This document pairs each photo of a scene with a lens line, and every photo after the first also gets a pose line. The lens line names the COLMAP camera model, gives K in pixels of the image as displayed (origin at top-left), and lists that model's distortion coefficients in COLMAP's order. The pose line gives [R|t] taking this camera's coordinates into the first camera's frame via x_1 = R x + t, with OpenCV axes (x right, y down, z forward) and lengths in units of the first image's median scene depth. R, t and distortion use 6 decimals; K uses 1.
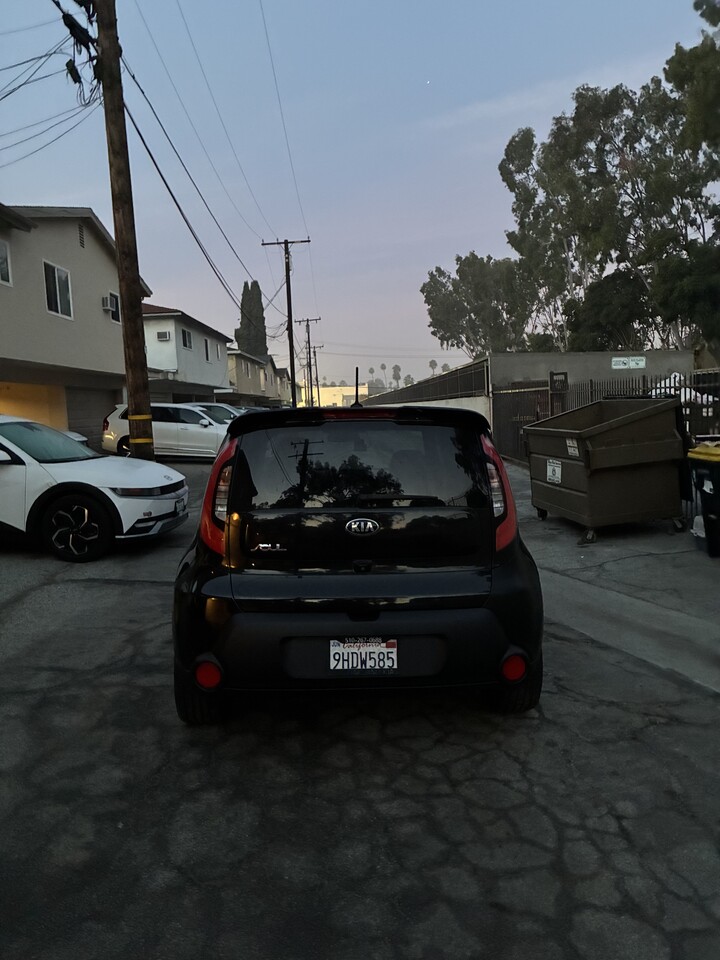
lens RADIAL K [[713.6, 0, 360.0], [0, 713.6, 480.0], [0, 0, 1]] dist [0.128727, -0.162833]
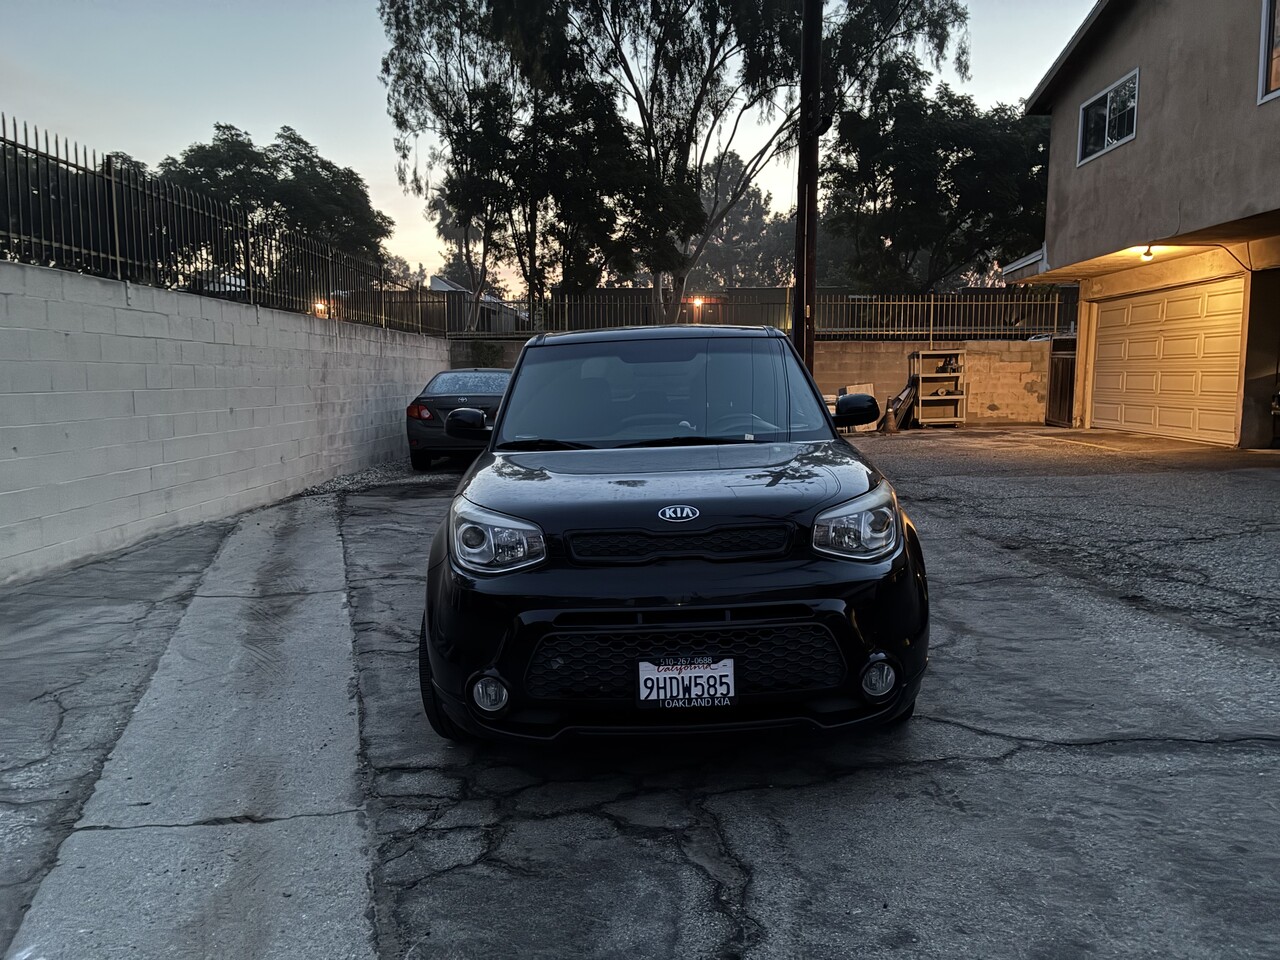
lens RADIAL K [[951.5, 0, 640.0], [0, 951.5, 480.0], [0, 0, 1]] dist [0.128727, -0.162833]
pose [[-0.998325, 0.038928, 0.042807, -0.025628], [0.047043, 0.976825, 0.208806, -0.102787], [-0.033687, 0.210470, -0.977020, 1.346338]]
